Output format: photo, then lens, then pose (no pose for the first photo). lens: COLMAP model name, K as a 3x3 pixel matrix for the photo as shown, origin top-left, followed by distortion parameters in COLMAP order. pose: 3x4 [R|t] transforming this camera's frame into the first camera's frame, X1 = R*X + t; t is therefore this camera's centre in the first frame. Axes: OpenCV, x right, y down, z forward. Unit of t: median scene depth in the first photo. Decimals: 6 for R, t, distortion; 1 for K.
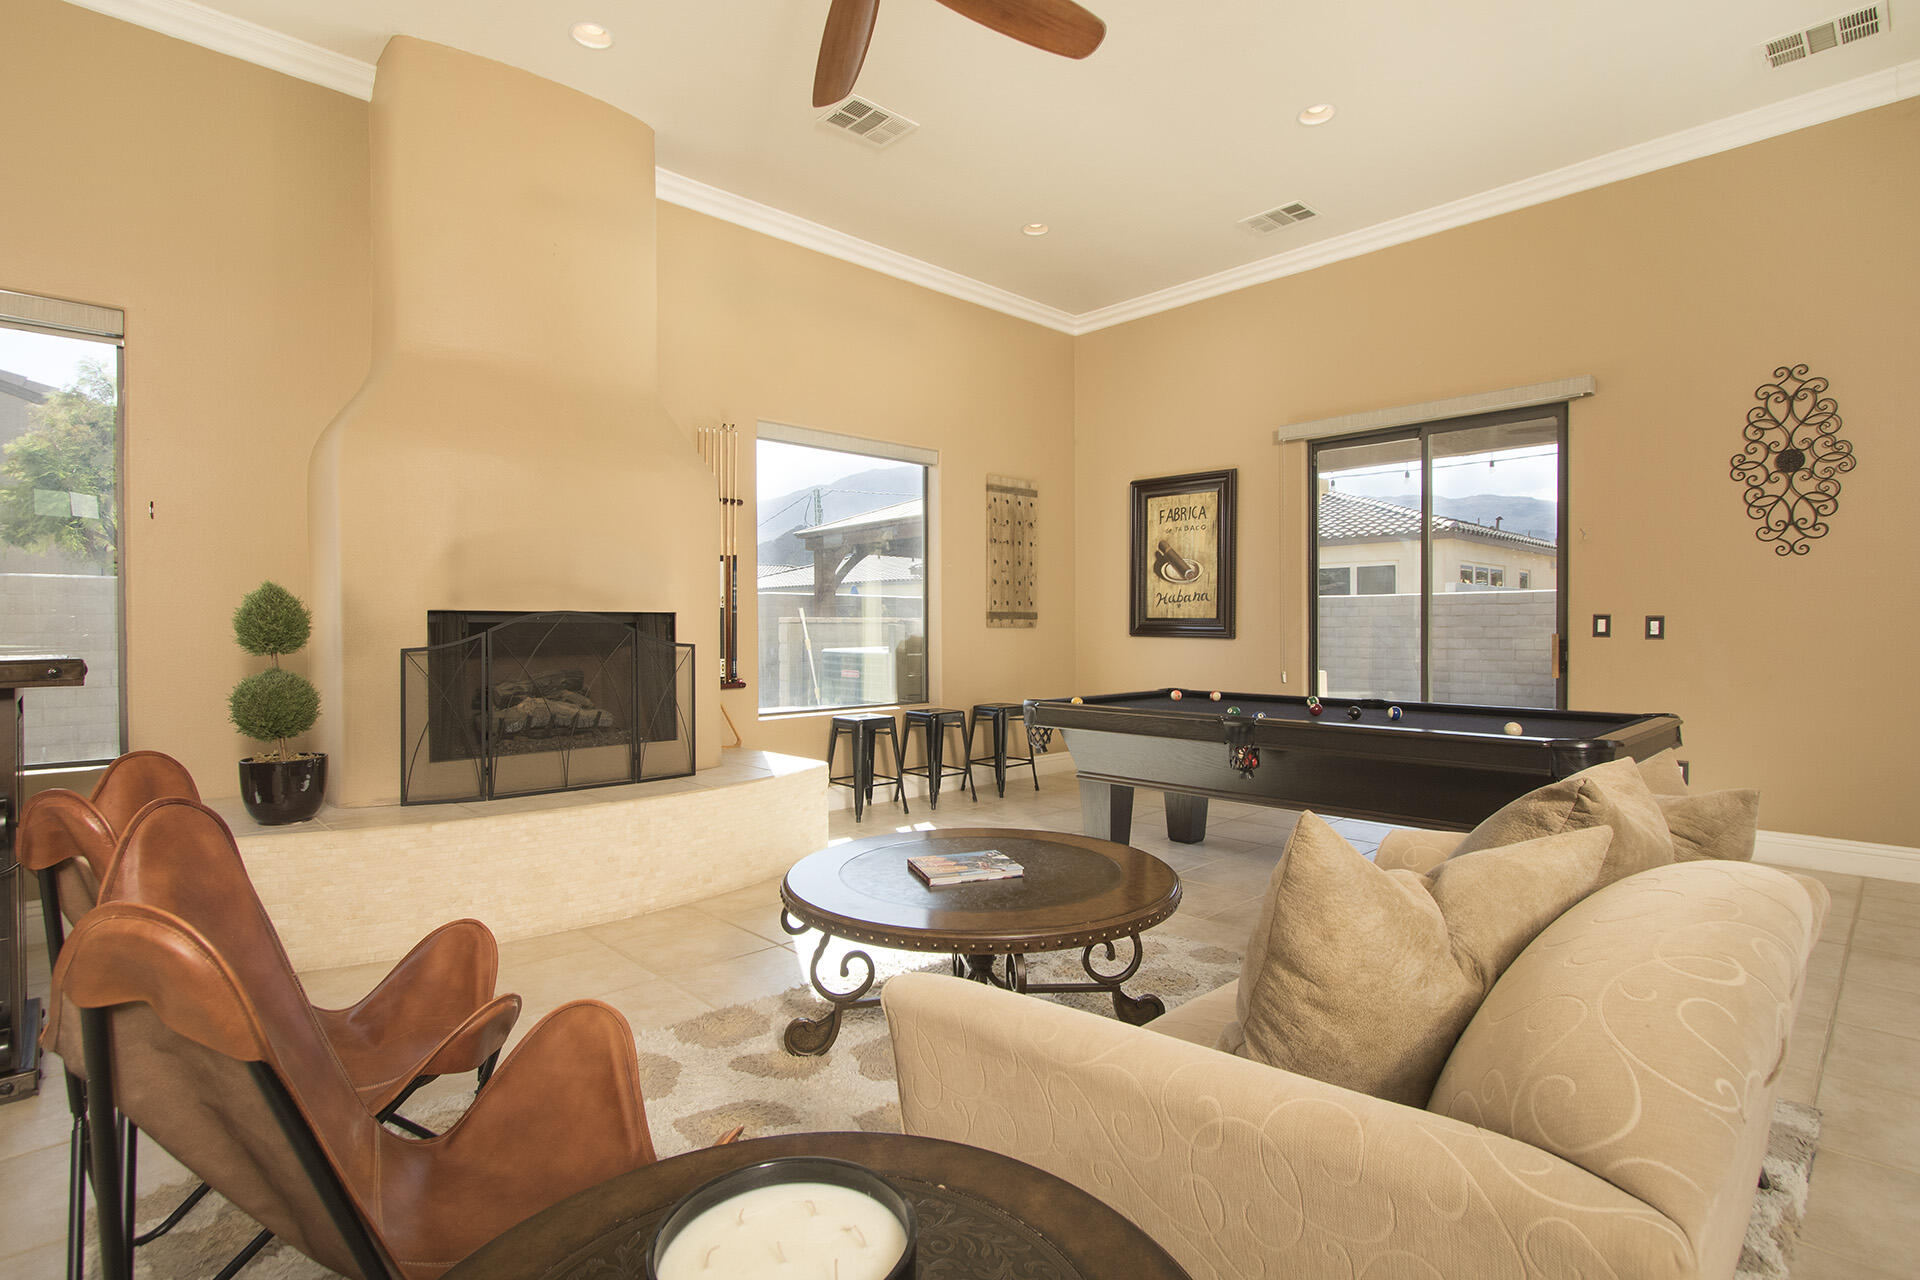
lens RADIAL K [[941.9, 0, 962.8], [0, 941.9, 632.3], [0, 0, 1]] dist [-0.009944, 0.001037]
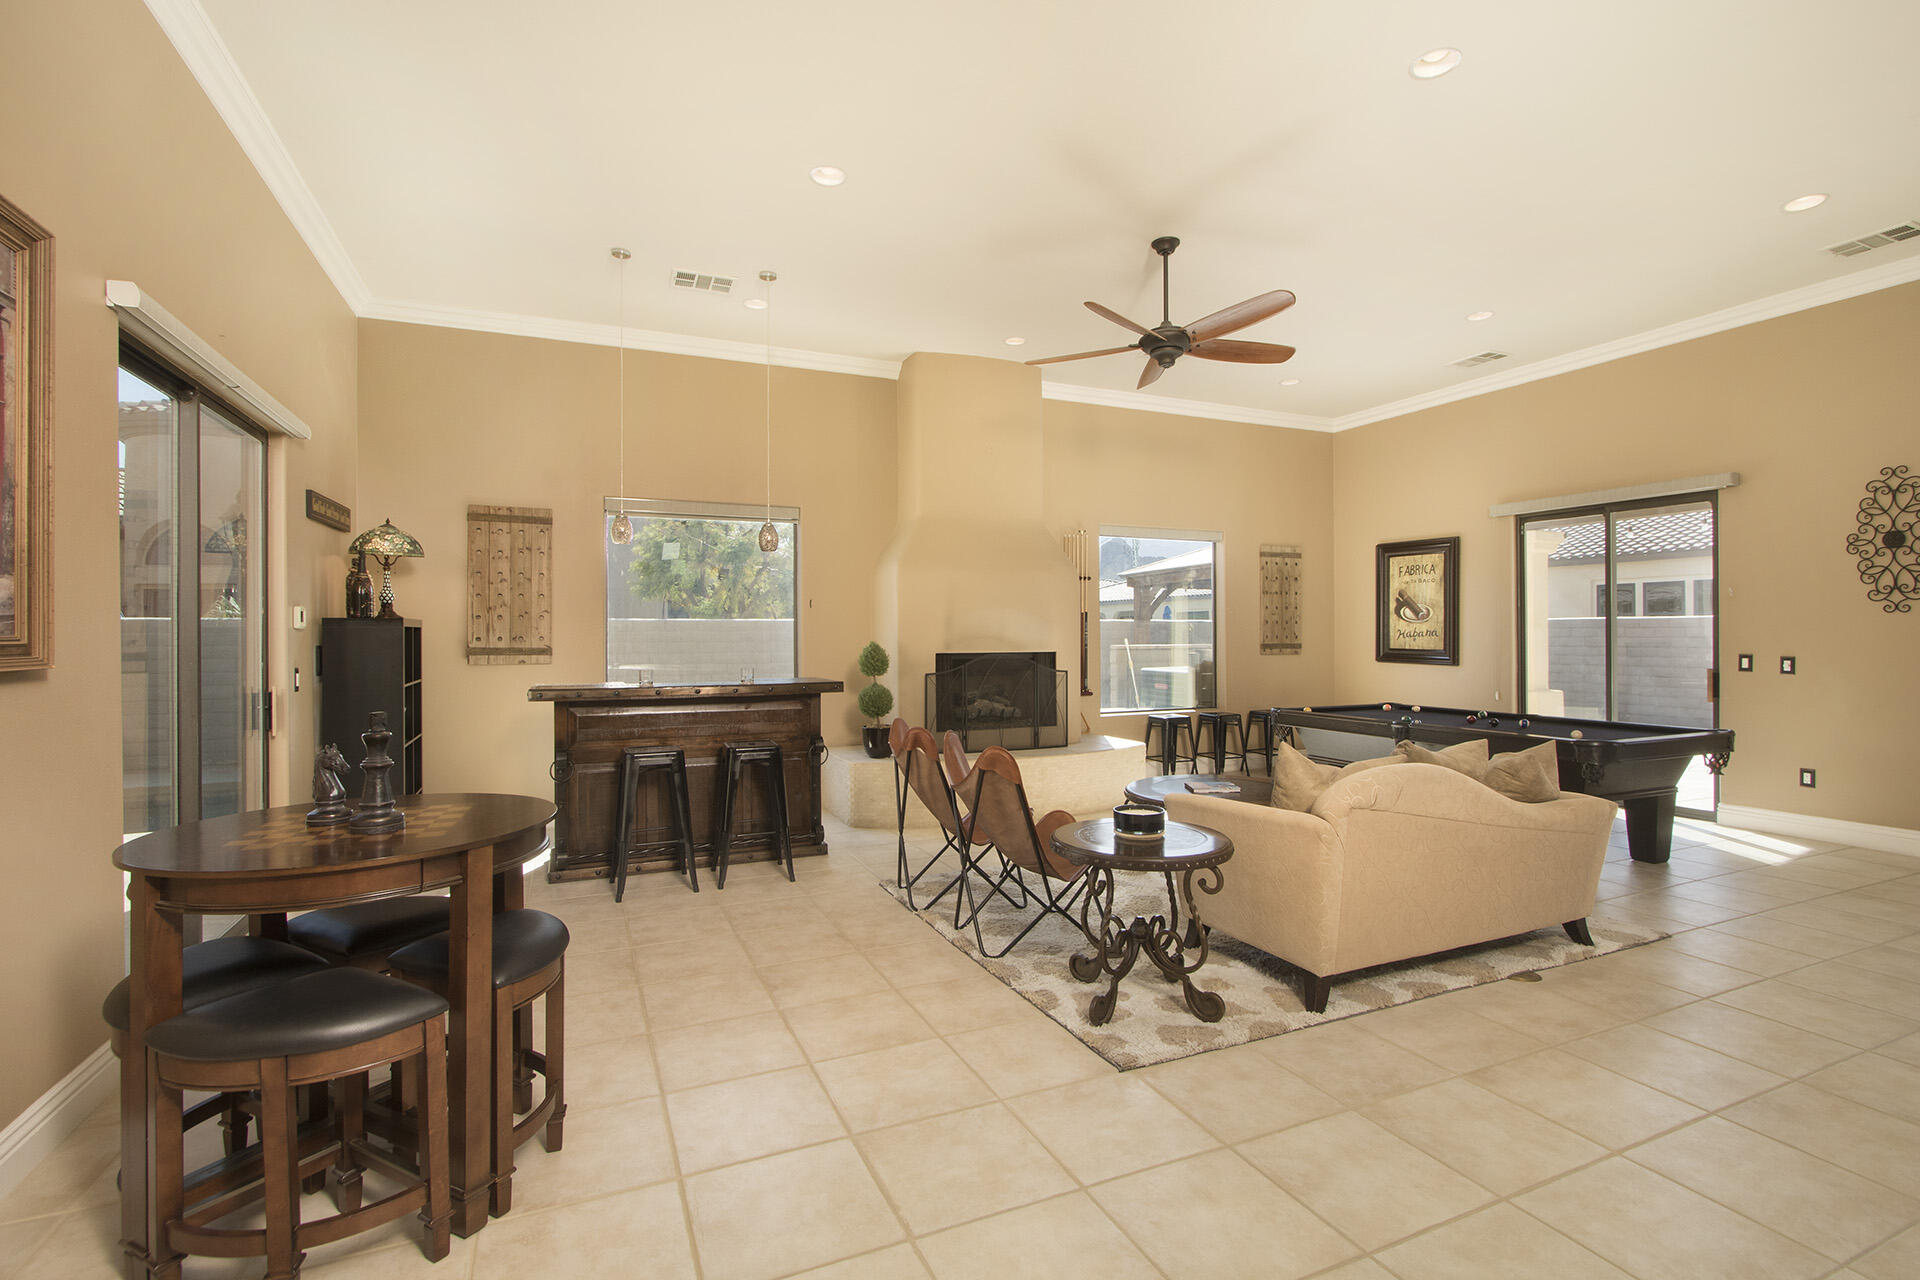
lens RADIAL K [[880.0, 0, 956.5], [0, 880.0, 634.4], [0, 0, 1]] dist [-0.011794, 0.001677]
pose [[0.938146, -0.001234, -0.346237, 0.066980], [-0.000240, 0.999991, -0.004213, -0.037647], [0.346239, 0.004036, 0.938138, -0.469504]]
